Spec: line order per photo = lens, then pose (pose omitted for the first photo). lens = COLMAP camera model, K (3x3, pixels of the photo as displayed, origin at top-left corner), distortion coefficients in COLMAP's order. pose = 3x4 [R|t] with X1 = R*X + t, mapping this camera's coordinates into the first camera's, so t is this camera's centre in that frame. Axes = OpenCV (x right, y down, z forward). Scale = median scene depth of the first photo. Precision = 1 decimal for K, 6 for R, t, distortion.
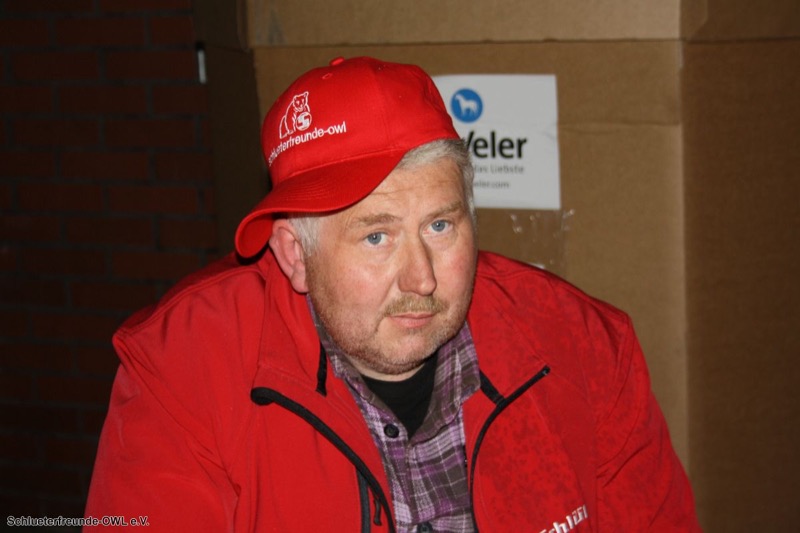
lens RADIAL K [[1980.7, 0, 400.3], [0, 1980.7, 266.4], [0, 0, 1]] dist [0.020899, 0.000000]
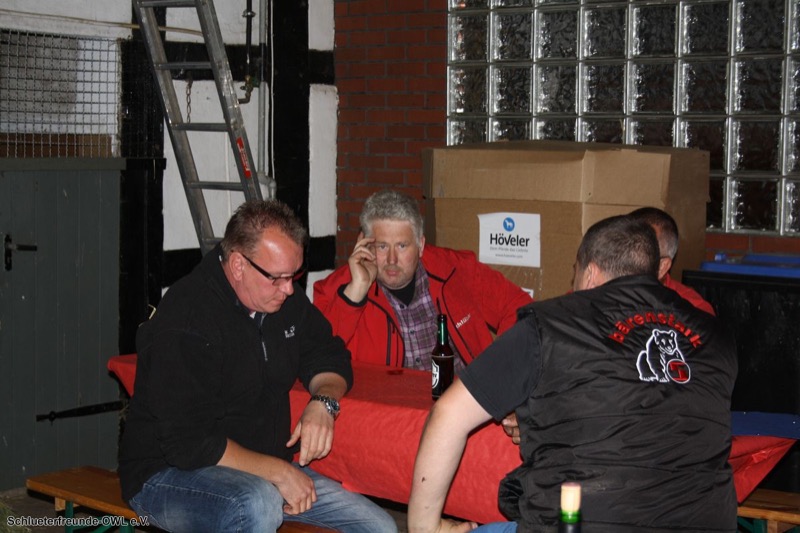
lens RADIAL K [[1582.4, 0, 399.5], [0, 1582.4, 267.7], [0, 0, 1]] dist [0.082694, 0.000000]
pose [[0.972351, 0.056532, -0.226579, 0.364470], [-0.071563, 0.995709, -0.058676, 0.103440], [0.222290, 0.073268, 0.972224, -1.002637]]
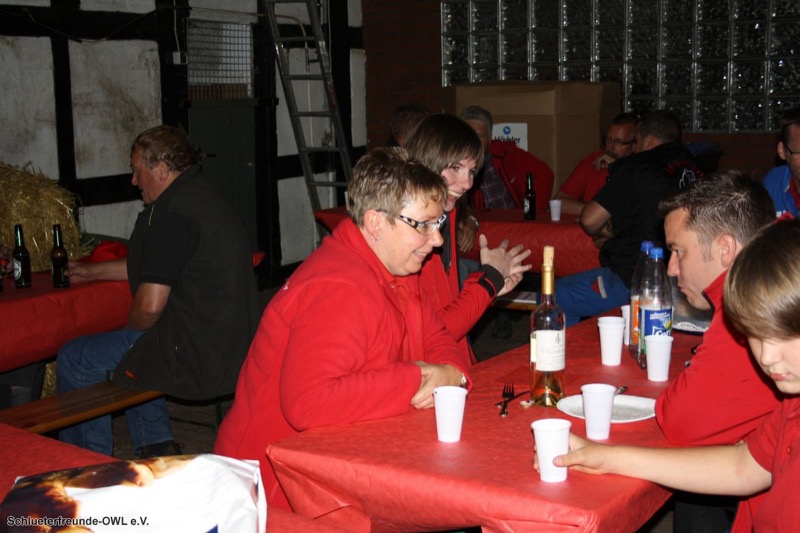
lens RADIAL K [[1211.4, 0, 400.9], [0, 1211.4, 265.9], [0, 0, 1]] dist [0.018058, 0.000000]
pose [[0.996947, 0.021824, -0.074963, 0.008577], [-0.022130, 0.999750, -0.003256, 0.223449], [0.074873, 0.004905, 0.997181, -1.609339]]
